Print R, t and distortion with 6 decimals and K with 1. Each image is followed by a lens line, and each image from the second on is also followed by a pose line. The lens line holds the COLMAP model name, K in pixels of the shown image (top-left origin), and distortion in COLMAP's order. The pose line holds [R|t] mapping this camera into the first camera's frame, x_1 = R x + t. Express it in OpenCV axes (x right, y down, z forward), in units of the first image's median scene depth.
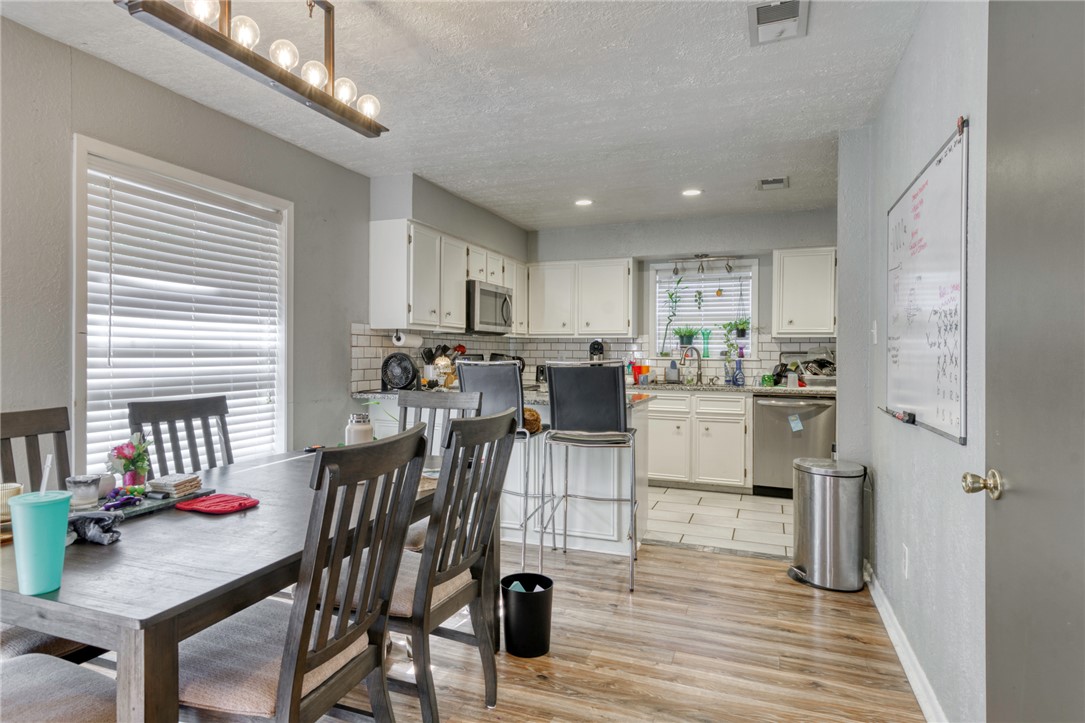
lens RADIAL K [[557.0, 0, 539.9], [0, 557.0, 357.8], [0, 0, 1]] dist [0.004322, 0.000212]
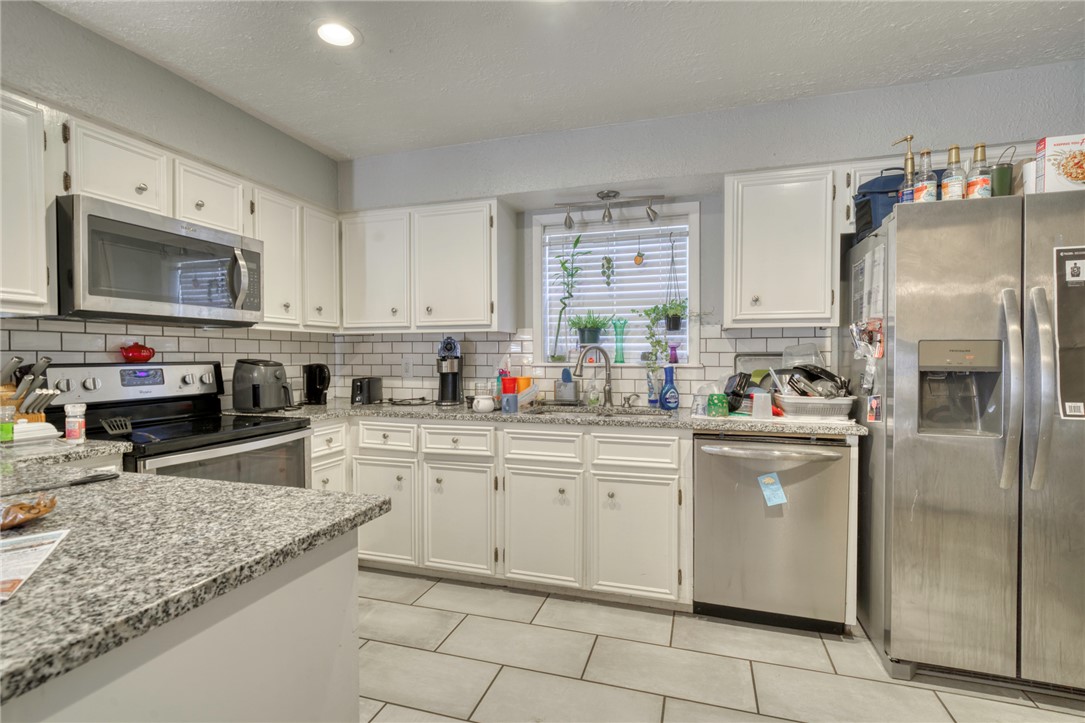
lens RADIAL K [[497.9, 0, 547.7], [0, 497.9, 361.8], [0, 0, 1]] dist [-0.002151, -0.000005]
pose [[0.996430, -0.008486, 0.083999, 0.175285], [0.008147, 0.999957, 0.004377, -0.005272], [-0.084033, -0.003678, 0.996456, 0.460282]]
